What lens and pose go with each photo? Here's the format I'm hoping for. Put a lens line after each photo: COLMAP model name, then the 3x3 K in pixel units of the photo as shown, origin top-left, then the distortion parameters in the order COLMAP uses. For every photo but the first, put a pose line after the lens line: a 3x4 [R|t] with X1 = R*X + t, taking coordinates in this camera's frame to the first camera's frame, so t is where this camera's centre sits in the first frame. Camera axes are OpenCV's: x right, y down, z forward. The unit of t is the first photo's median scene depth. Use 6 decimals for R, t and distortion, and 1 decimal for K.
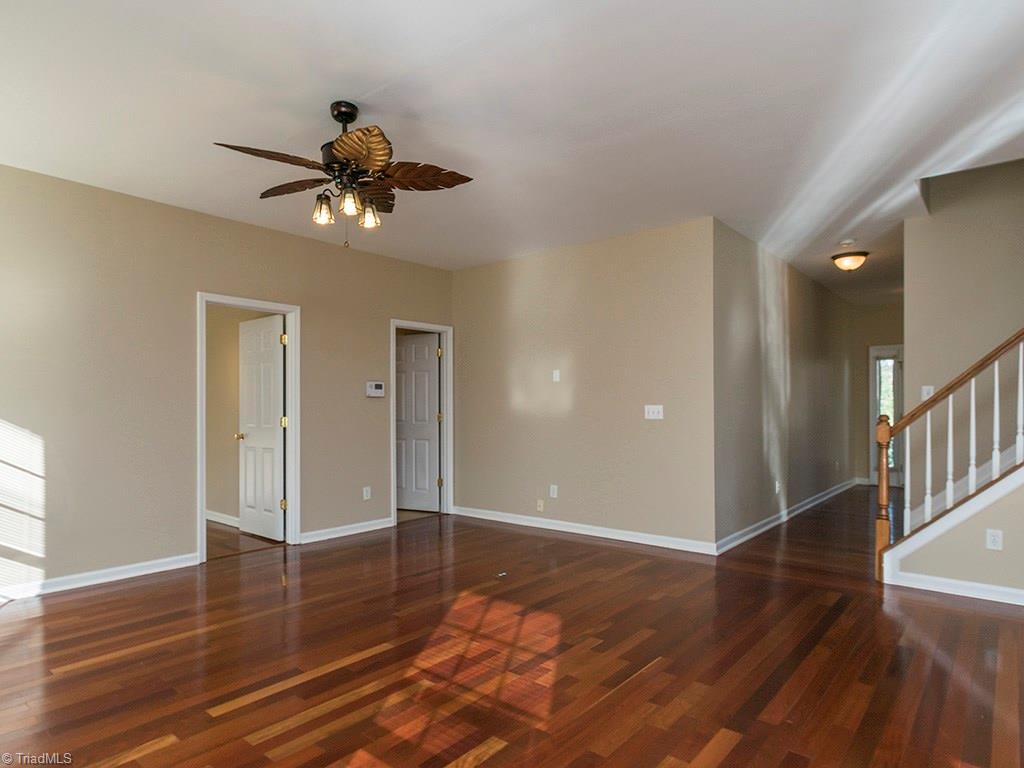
lens RADIAL K [[602.2, 0, 503.4], [0, 602.2, 411.4], [0, 0, 1]] dist [-0.004860, -0.000968]
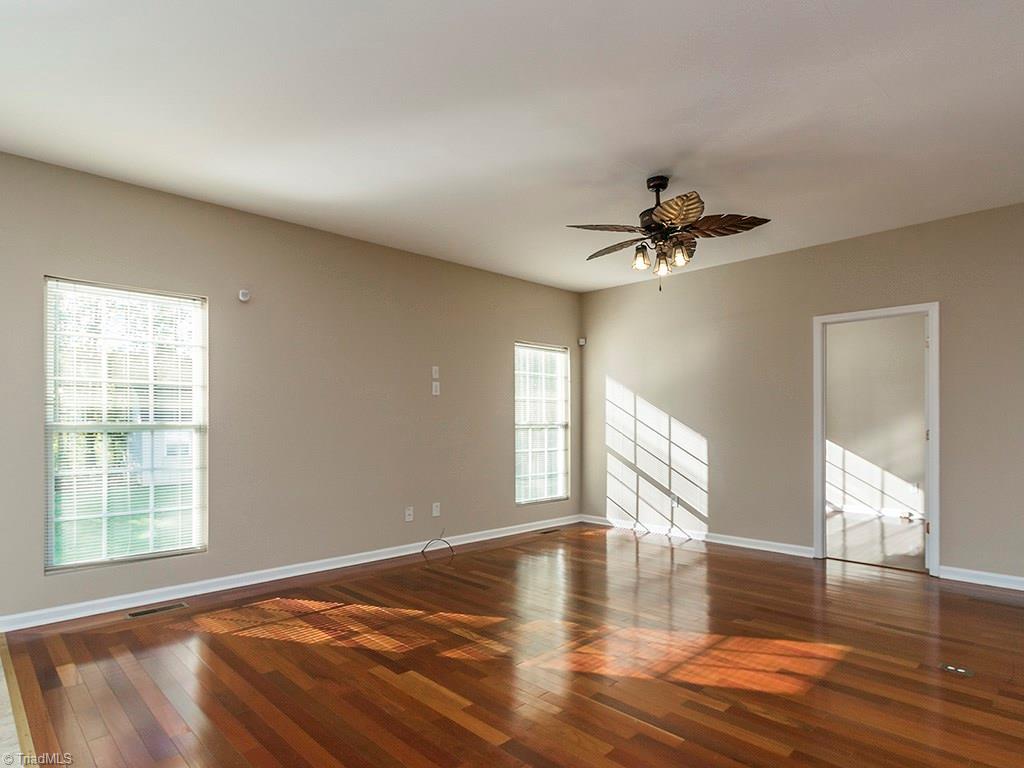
lens RADIAL K [[575.4, 0, 487.7], [0, 575.4, 422.1], [0, 0, 1]] dist [0.002106, 0.000306]
pose [[-0.112230, 0.003408, -0.993676, 0.758626], [-0.005712, 0.999975, 0.004074, -0.002157], [0.993666, 0.006133, -0.112208, 0.613046]]
